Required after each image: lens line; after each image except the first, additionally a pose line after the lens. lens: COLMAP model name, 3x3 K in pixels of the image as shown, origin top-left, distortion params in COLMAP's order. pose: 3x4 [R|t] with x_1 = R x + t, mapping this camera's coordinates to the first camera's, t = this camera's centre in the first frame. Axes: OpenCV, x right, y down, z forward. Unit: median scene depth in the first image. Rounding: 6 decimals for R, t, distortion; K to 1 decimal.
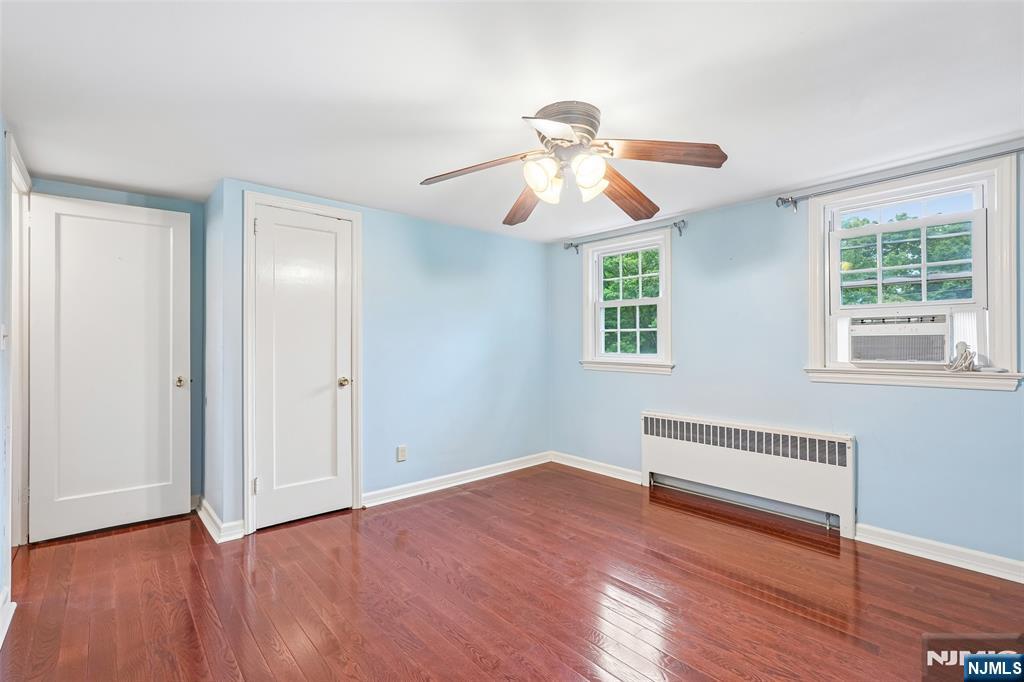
lens RADIAL K [[467.5, 0, 513.1], [0, 467.5, 339.8], [0, 0, 1]] dist [-0.003718, 0.002734]
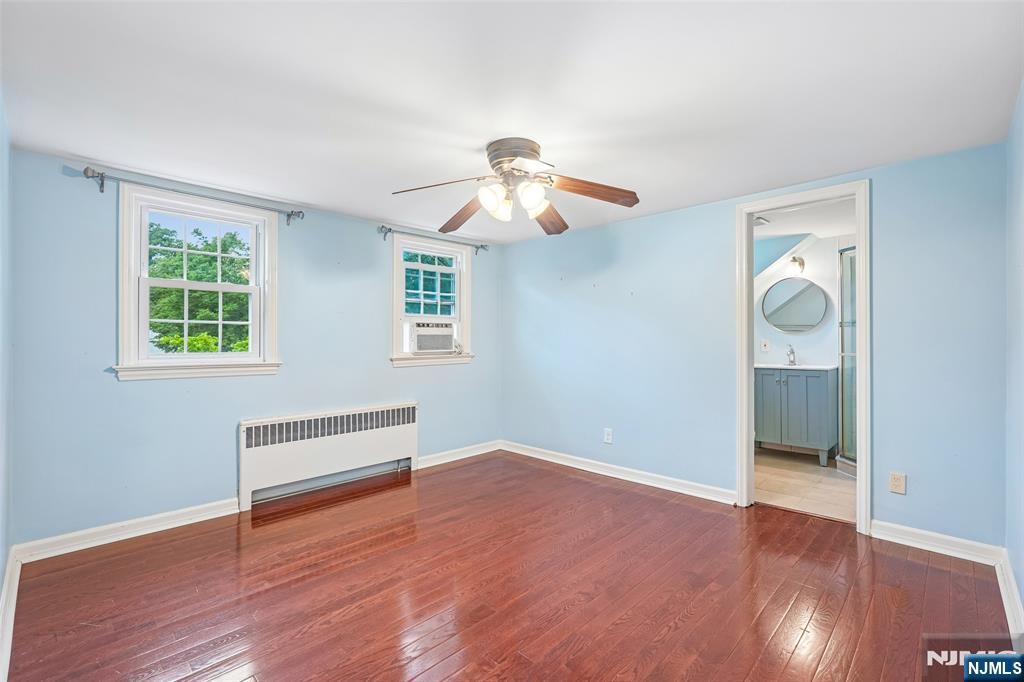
lens RADIAL K [[467.5, 0, 515.8], [0, 467.5, 335.9], [0, 0, 1]] dist [-0.003718, 0.002734]
pose [[-0.084882, 0.009951, 0.996341, -0.649247], [-0.006359, 0.999924, -0.010528, 0.007637], [-0.996371, -0.007229, -0.084813, 0.654295]]
